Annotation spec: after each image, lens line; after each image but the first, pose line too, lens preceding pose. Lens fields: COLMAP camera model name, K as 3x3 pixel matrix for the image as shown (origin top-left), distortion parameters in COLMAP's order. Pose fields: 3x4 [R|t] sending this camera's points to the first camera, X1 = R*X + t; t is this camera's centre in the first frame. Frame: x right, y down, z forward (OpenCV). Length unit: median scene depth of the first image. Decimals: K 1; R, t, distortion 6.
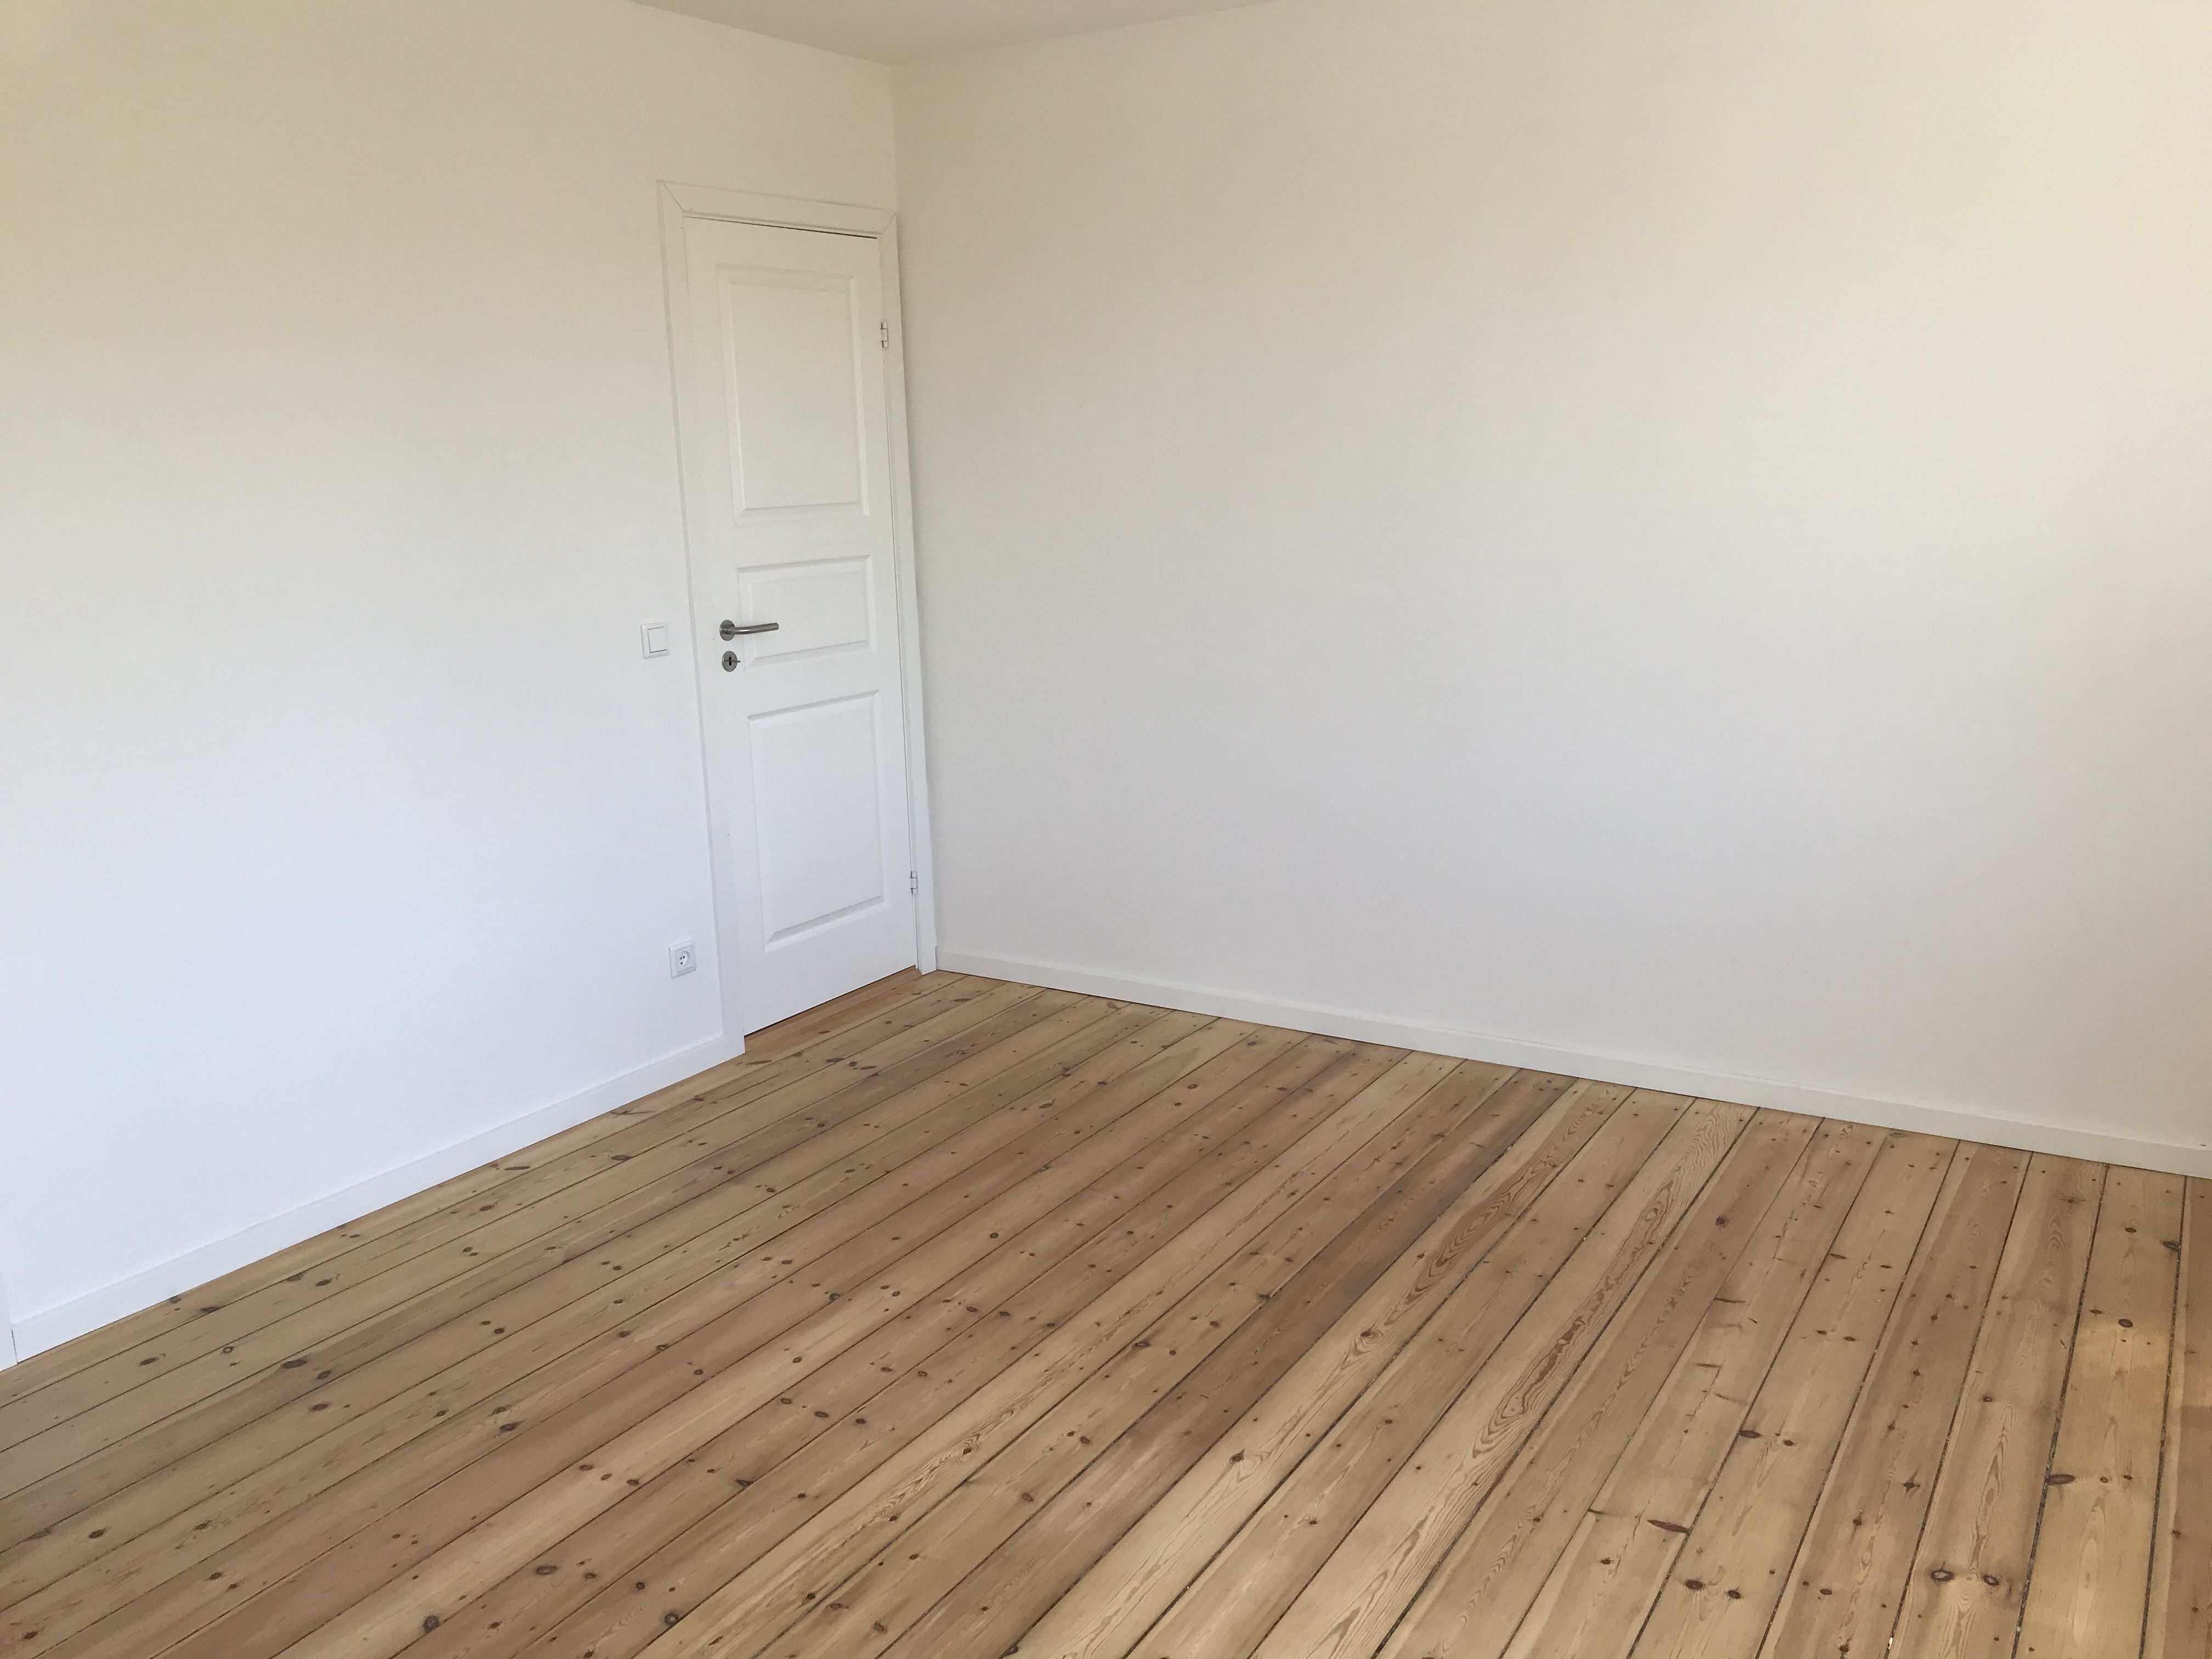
lens RADIAL K [[1800.7, 0, 1106.0], [0, 1800.7, 829.5], [0, 0, 1]] dist [0.015722, -0.010829]
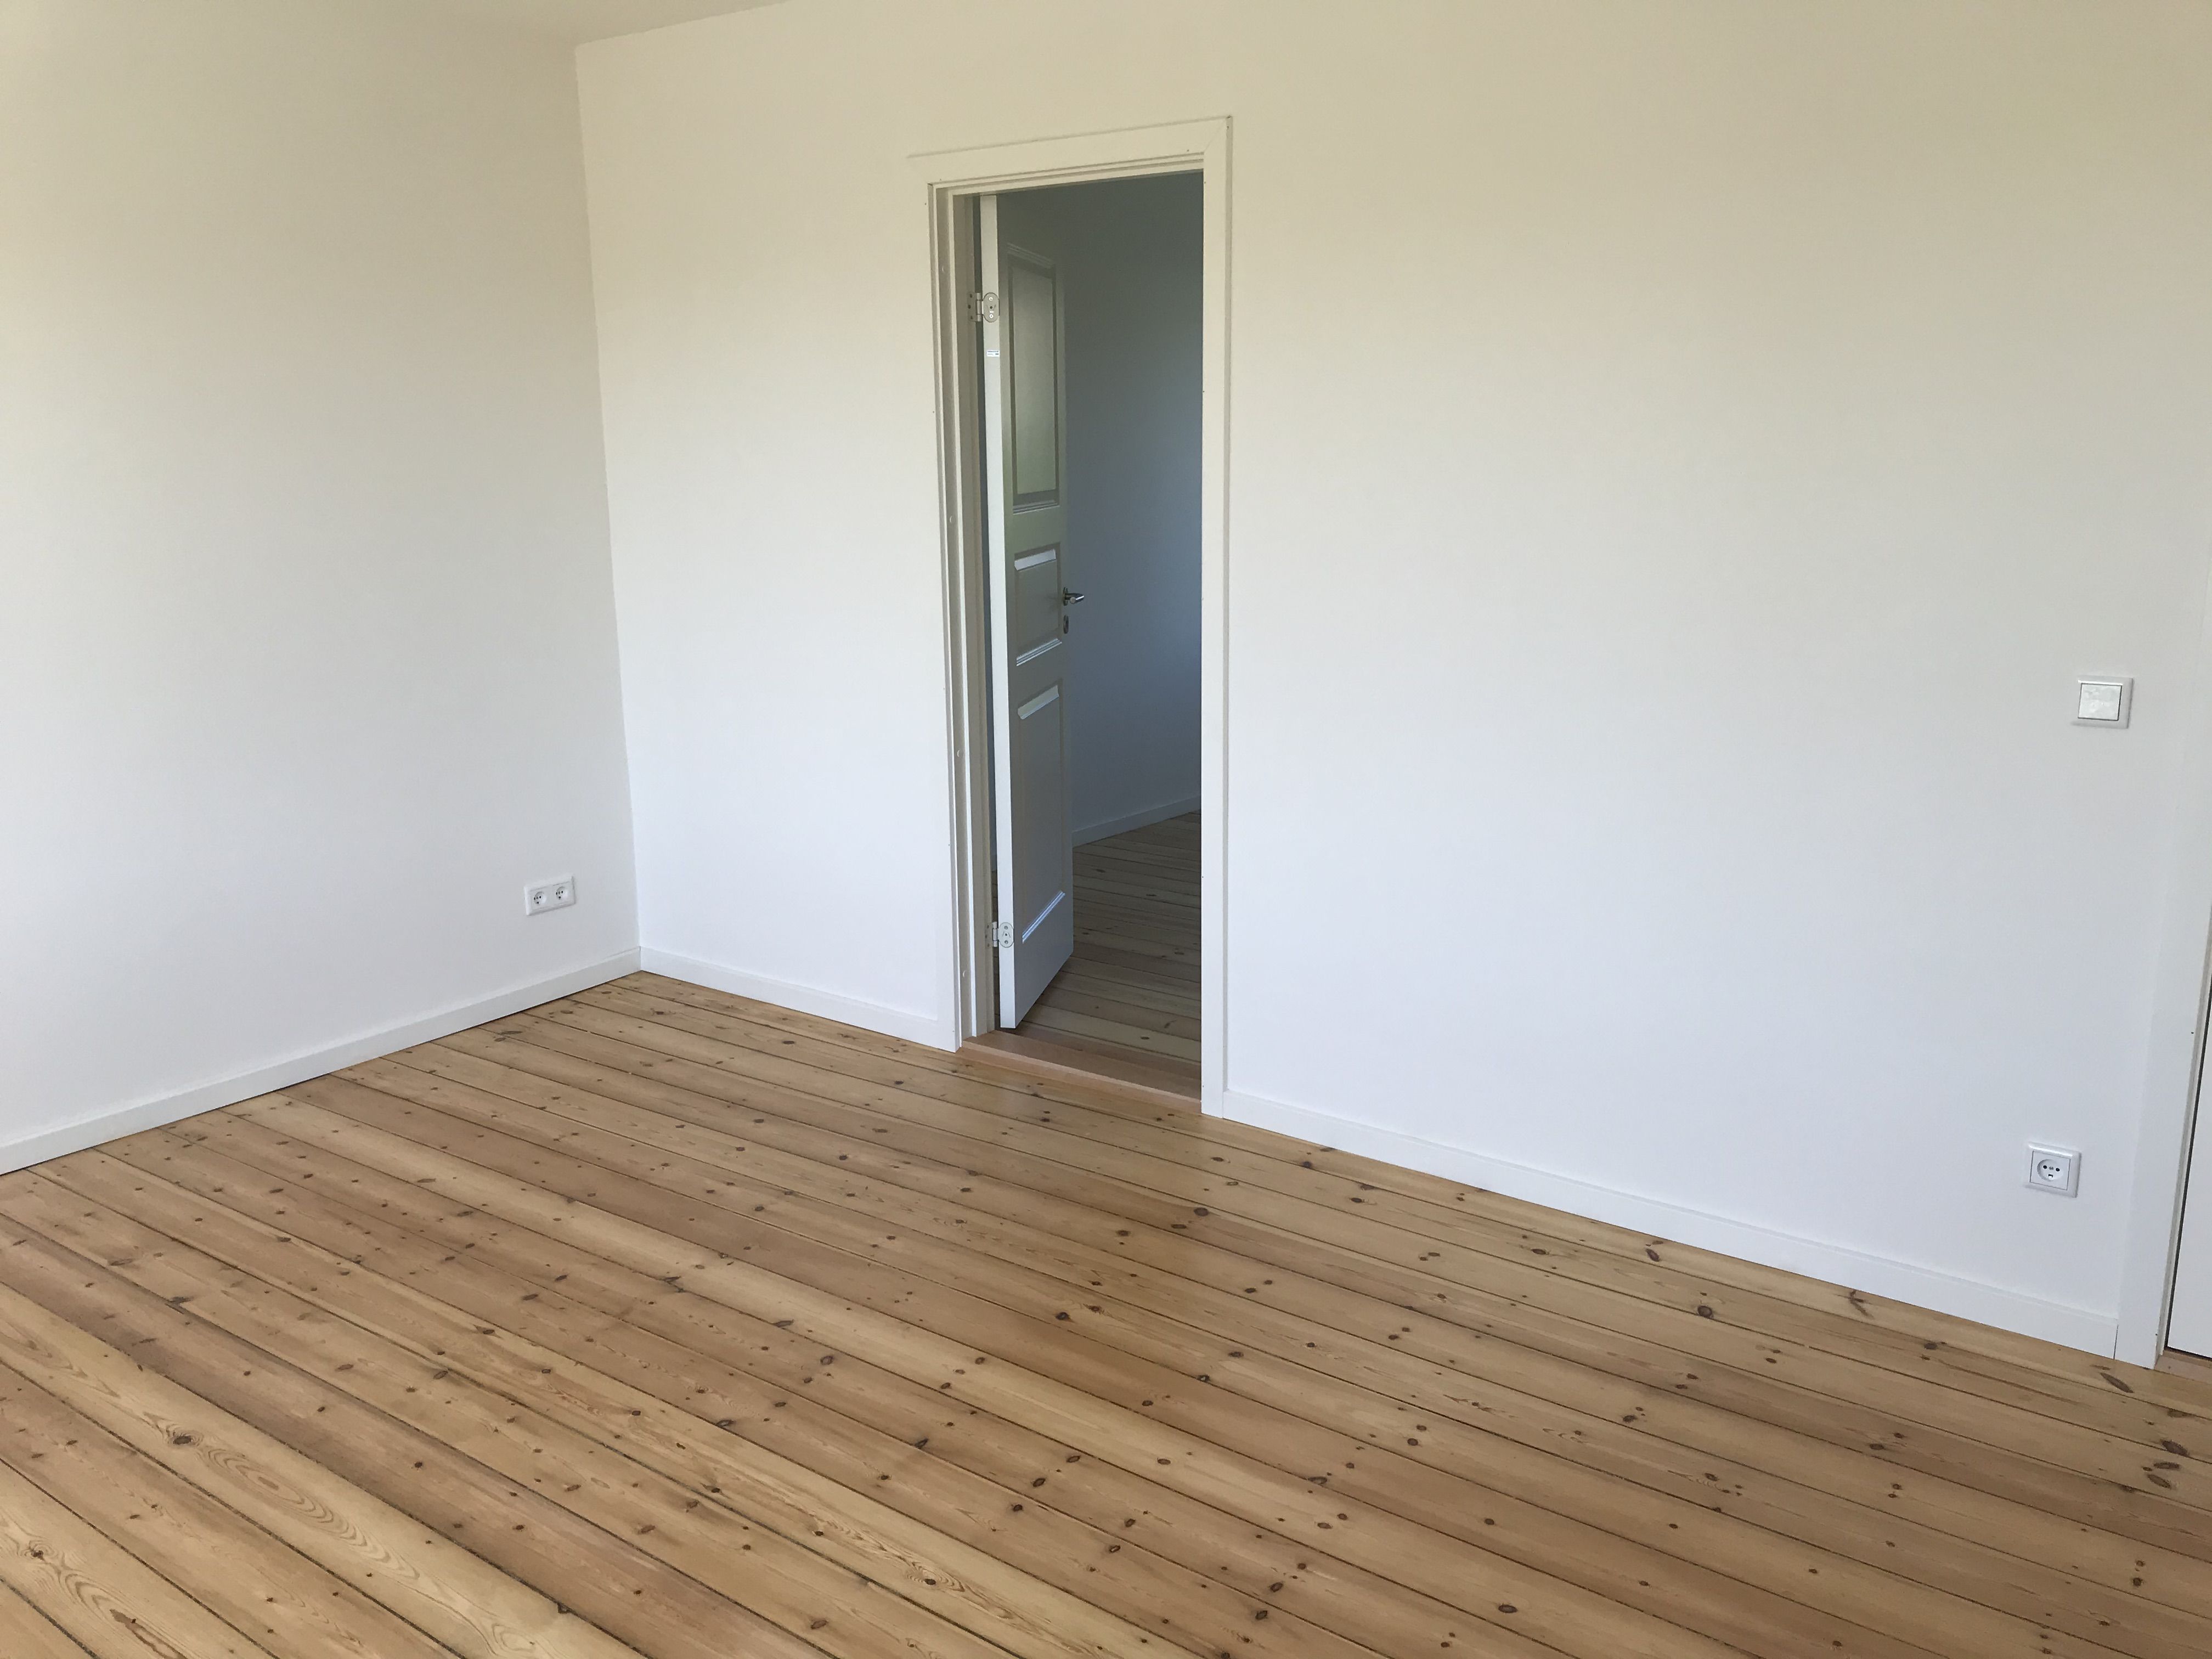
lens RADIAL K [[1800.7, 0, 1106.0], [0, 1800.7, 829.5], [0, 0, 1]] dist [0.015722, -0.010829]
pose [[-0.079112, 0.247401, -0.965678, 0.558607], [-0.210306, 0.942769, 0.258761, -0.200995], [0.974429, 0.223559, -0.022555, 0.856128]]
